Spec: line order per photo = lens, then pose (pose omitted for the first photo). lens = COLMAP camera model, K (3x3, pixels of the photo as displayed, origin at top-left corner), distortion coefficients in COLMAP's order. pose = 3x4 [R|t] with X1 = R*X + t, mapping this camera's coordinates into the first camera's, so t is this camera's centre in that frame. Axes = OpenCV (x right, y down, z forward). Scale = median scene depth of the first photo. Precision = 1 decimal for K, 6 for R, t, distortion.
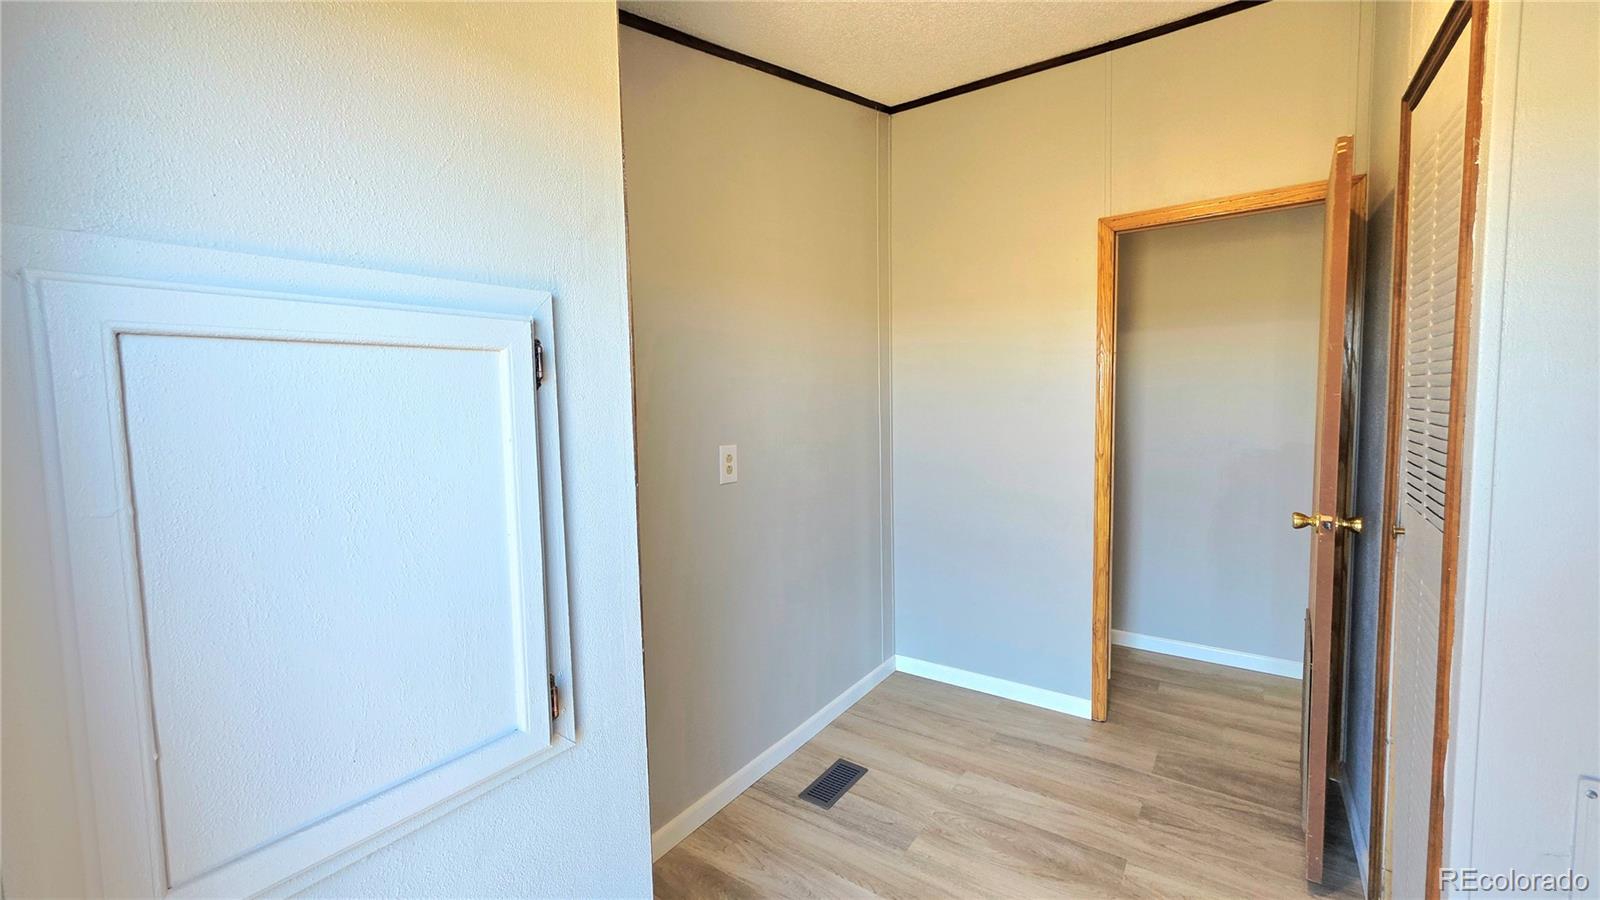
lens RADIAL K [[638.4, 0, 796.0], [0, 638.4, 447.6], [0, 0, 1]] dist [0.002174, -0.000652]
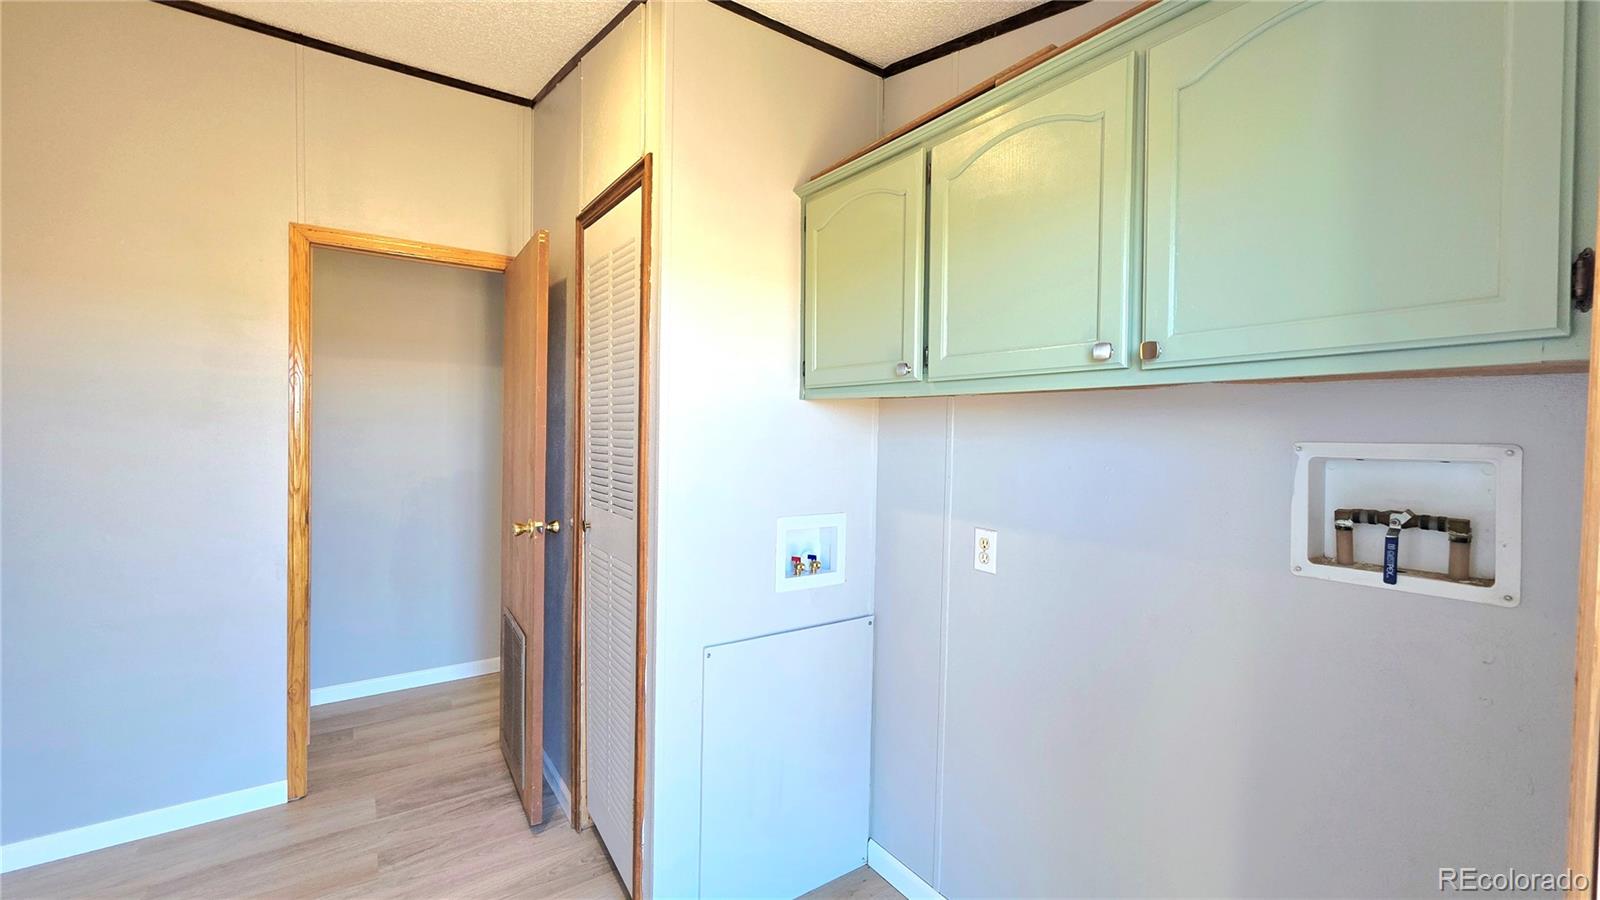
lens RADIAL K [[638.4, 0, 799.2], [0, 638.4, 447.0], [0, 0, 1]] dist [0.002174, -0.000652]
pose [[0.337954, 0.005964, 0.941144, -0.121780], [0.049149, 0.998504, -0.023976, 0.009383], [-0.939878, 0.054359, 0.337155, 0.054416]]
